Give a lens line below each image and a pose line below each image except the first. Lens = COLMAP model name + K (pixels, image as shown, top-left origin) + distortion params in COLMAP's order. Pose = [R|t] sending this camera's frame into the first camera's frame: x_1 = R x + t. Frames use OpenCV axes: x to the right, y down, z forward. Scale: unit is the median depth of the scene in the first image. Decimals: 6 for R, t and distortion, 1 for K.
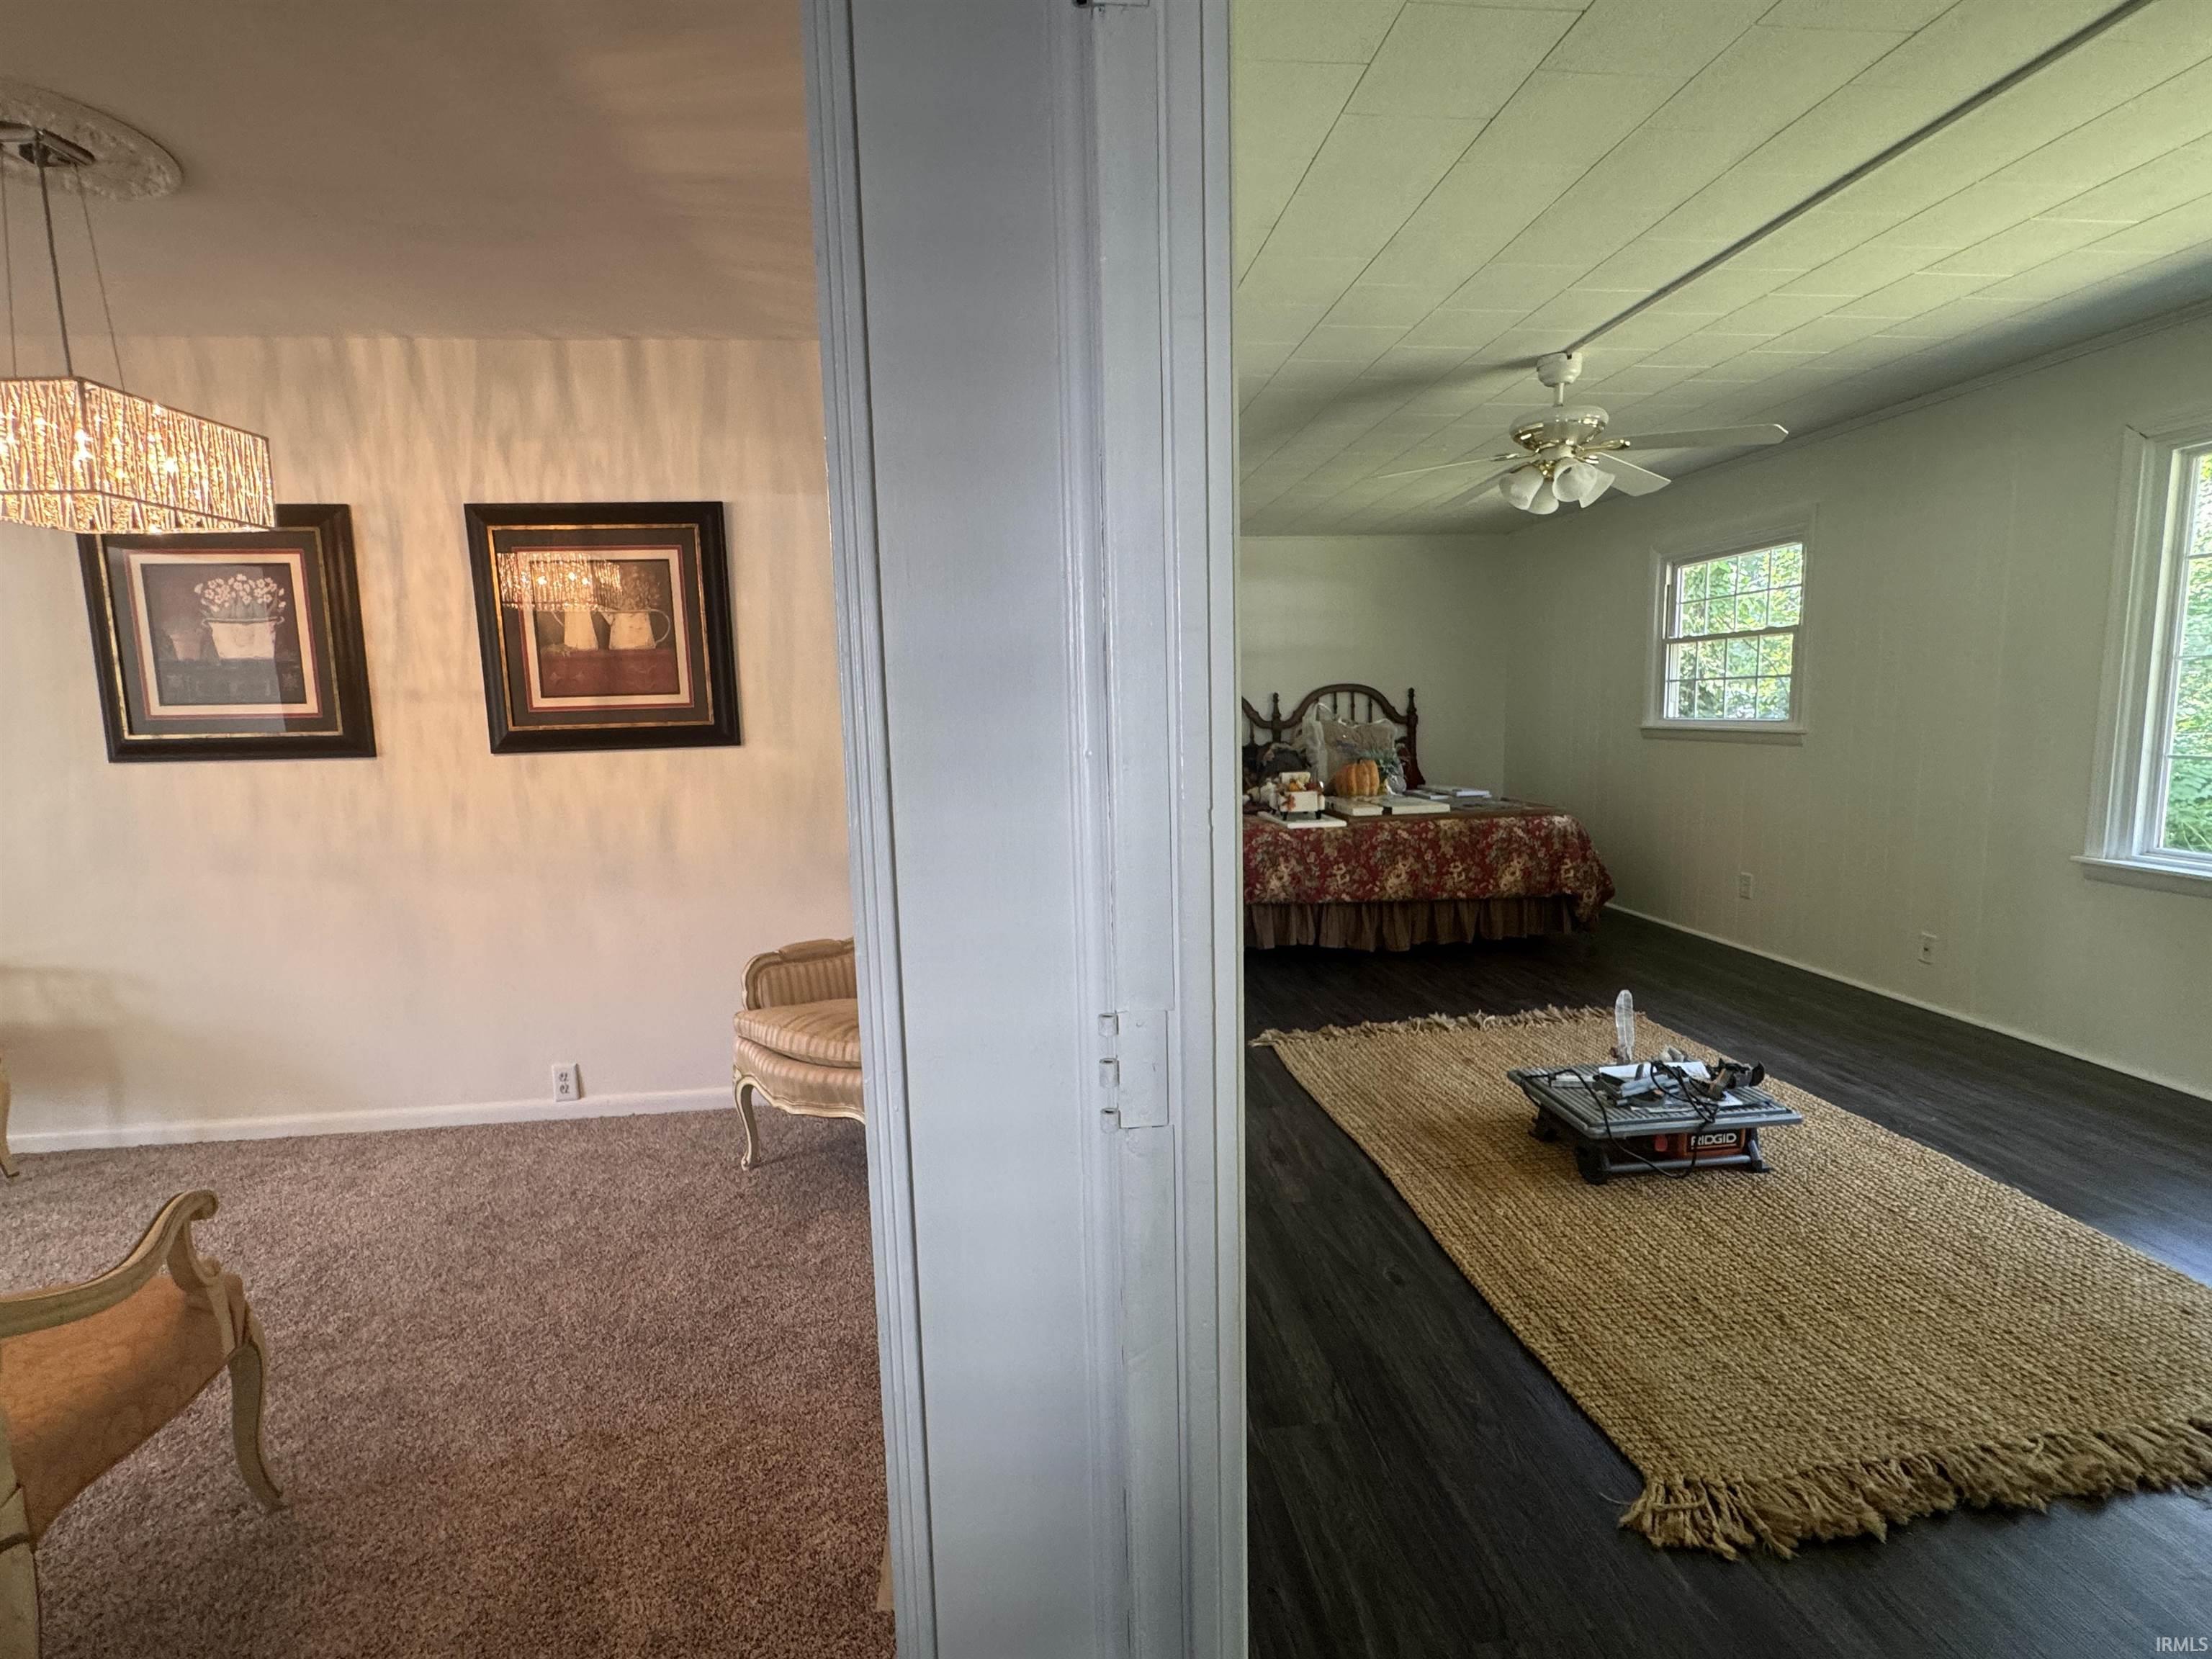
lens RADIAL K [[995.4, 0, 1102.5], [0, 995.4, 831.6], [0, 0, 1]] dist [-0.007832, 0.001979]
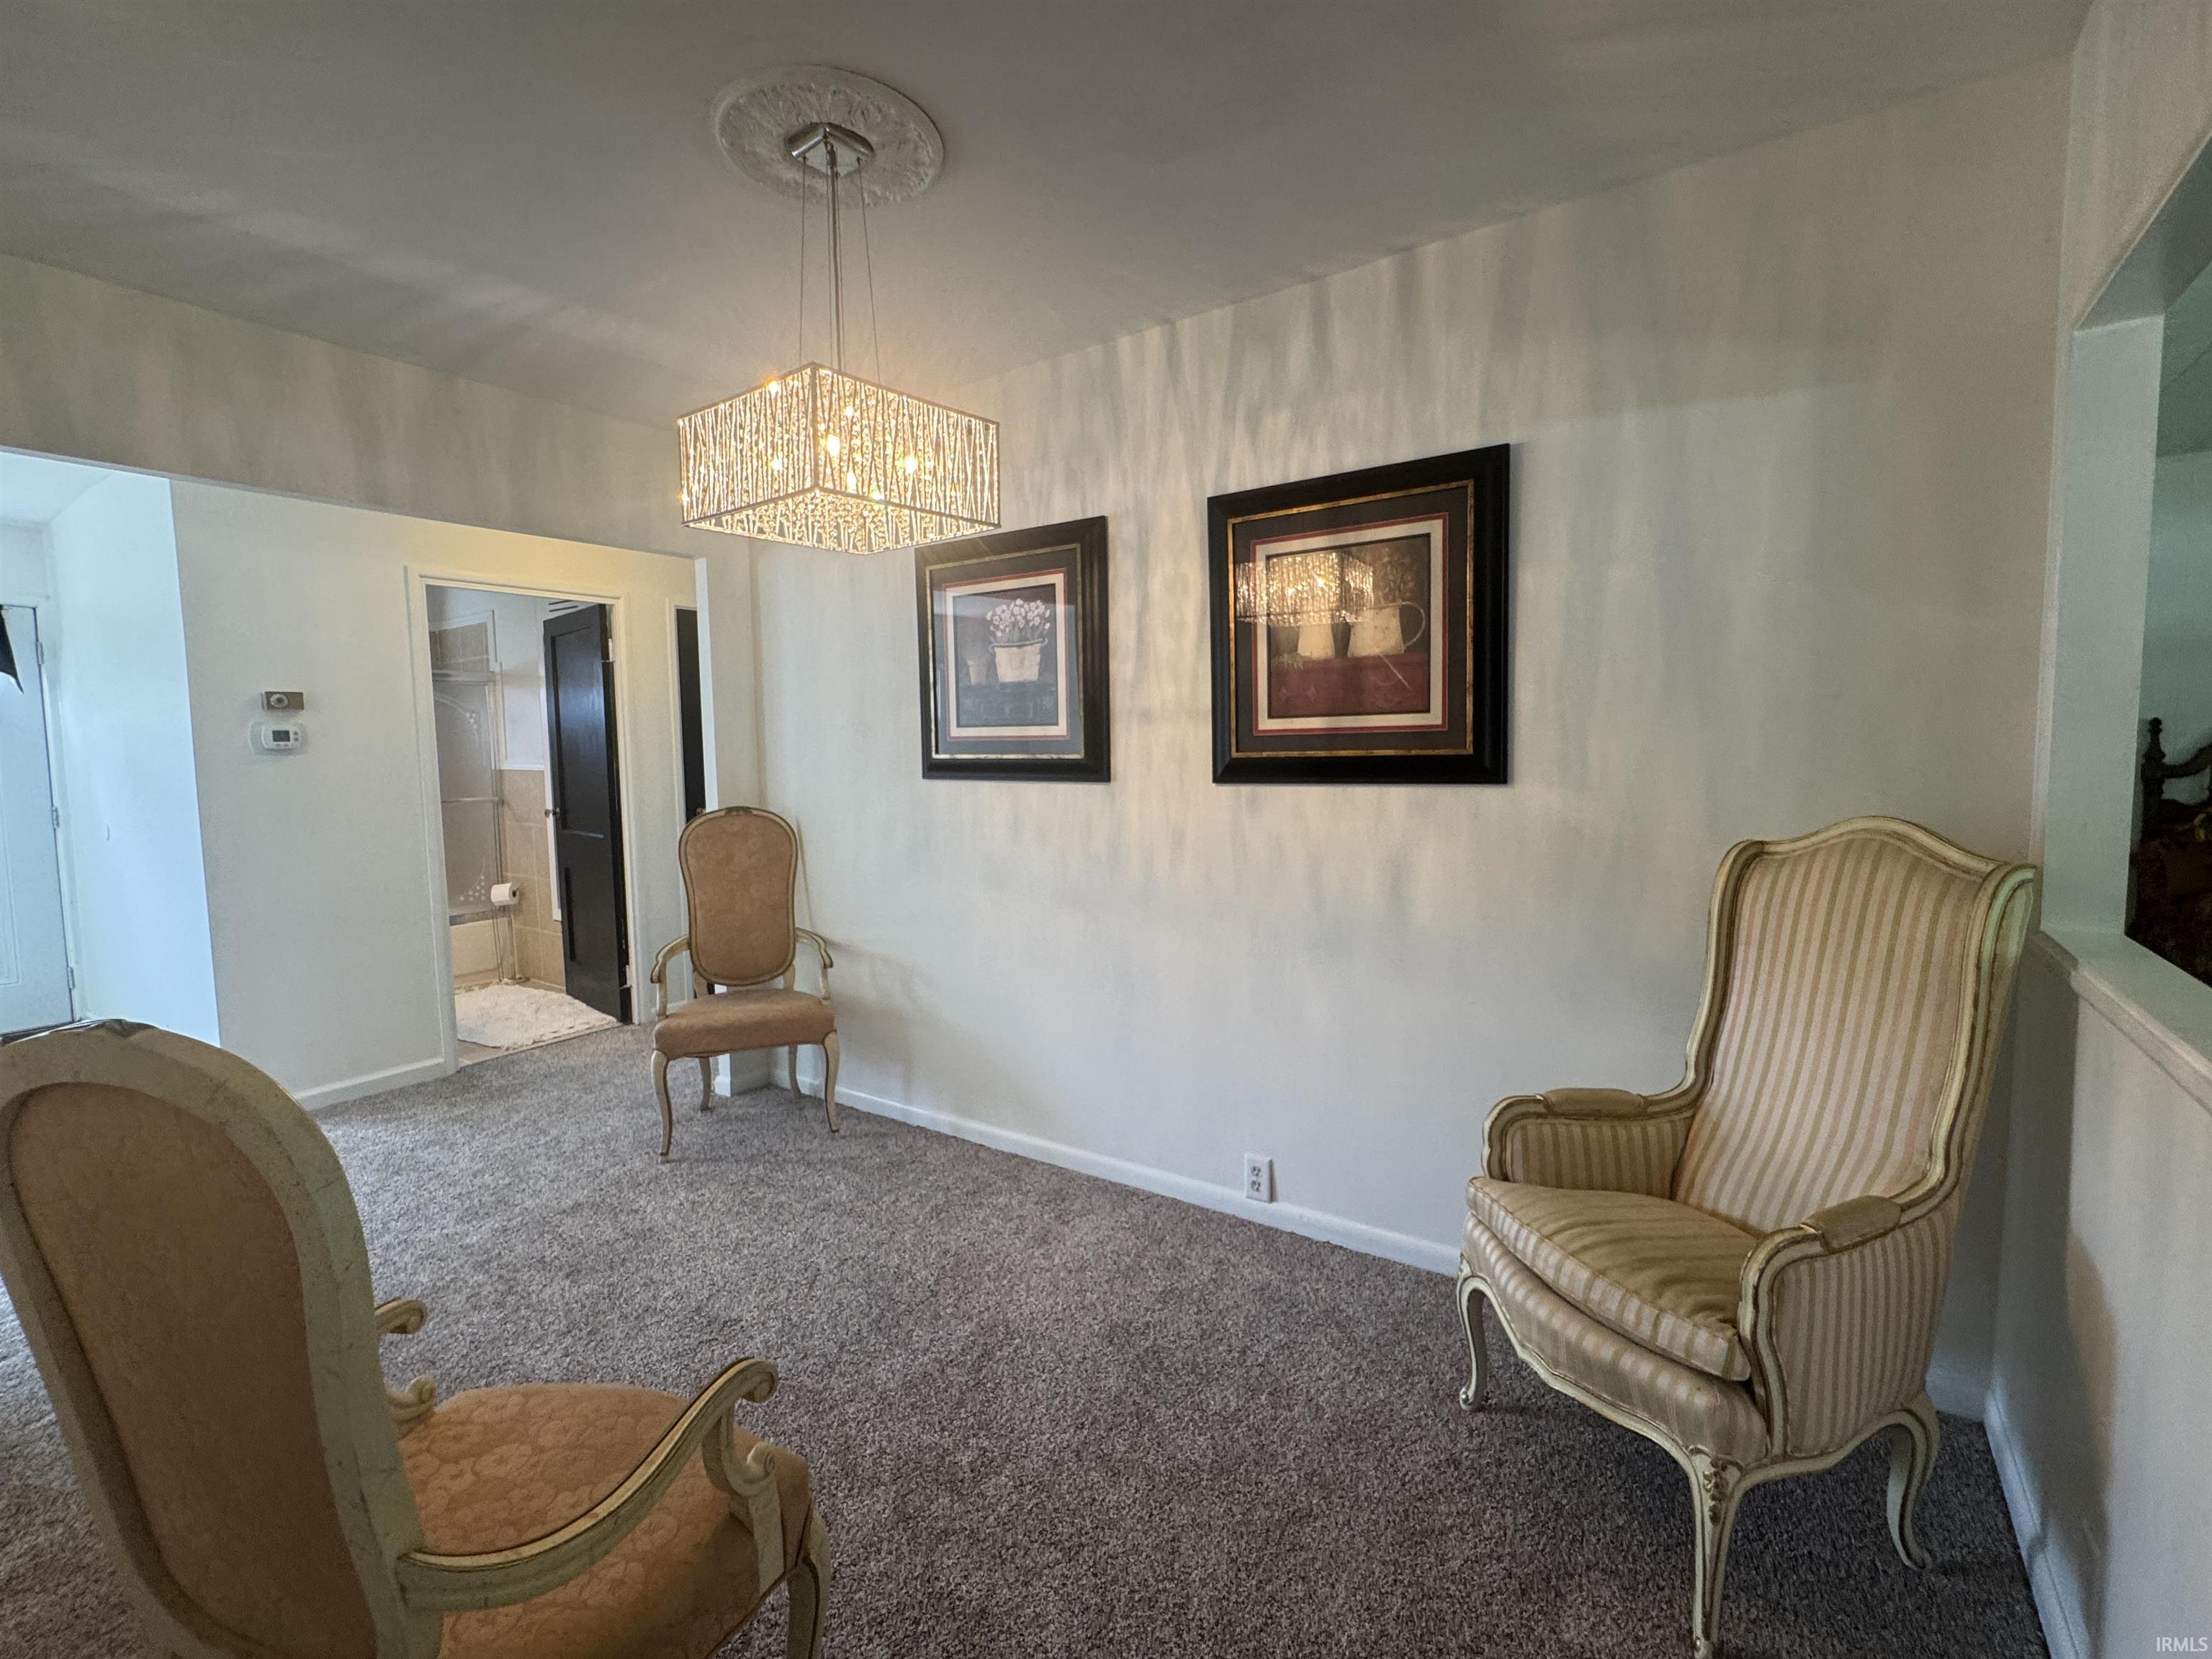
lens RADIAL K [[995.4, 0, 1101.8], [0, 995.4, 821.2], [0, 0, 1]] dist [-0.007832, 0.001979]
pose [[0.755264, 0.061009, -0.652575, -0.119511], [-0.084059, 0.996452, -0.004128, -0.033167], [0.650008, 0.057973, 0.757713, 0.279709]]
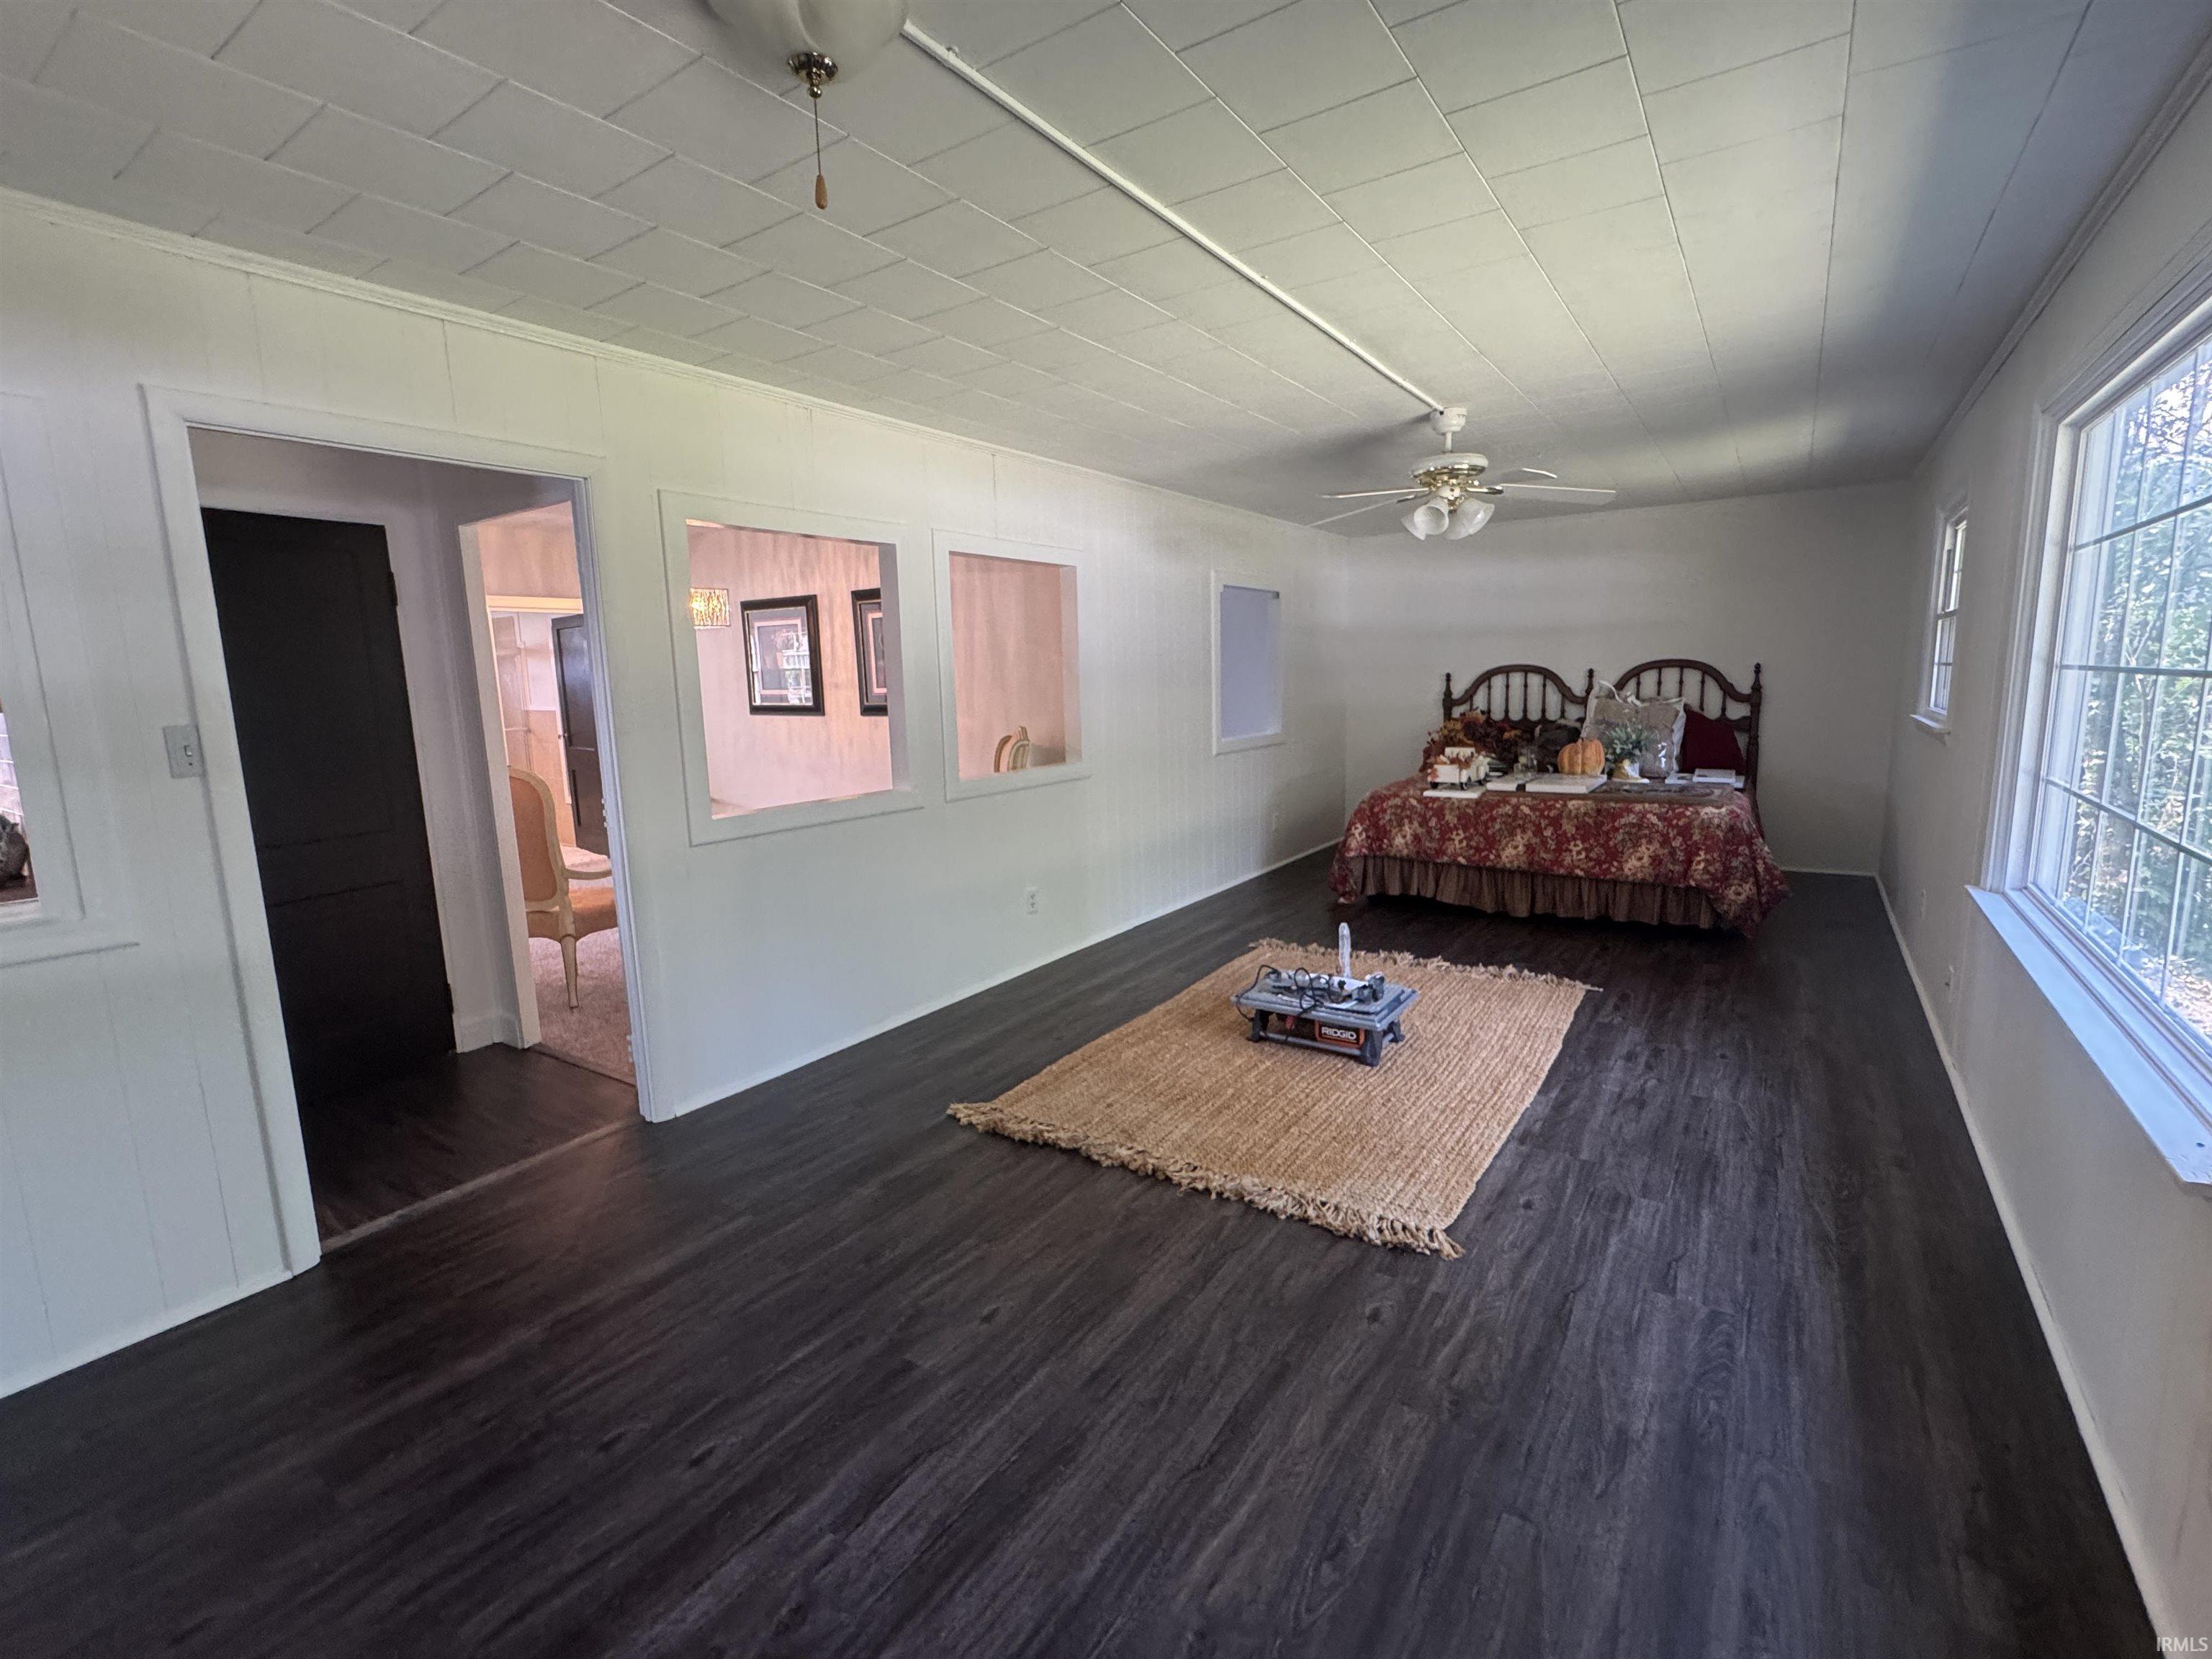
lens RADIAL K [[995.4, 0, 1096.3], [0, 995.4, 828.3], [0, 0, 1]] dist [-0.007832, 0.001979]
pose [[0.758346, 0.104271, -0.643458, 1.036947], [-0.074171, 0.994515, 0.073746, -0.036030], [0.647618, -0.008199, 0.761921, -0.209525]]
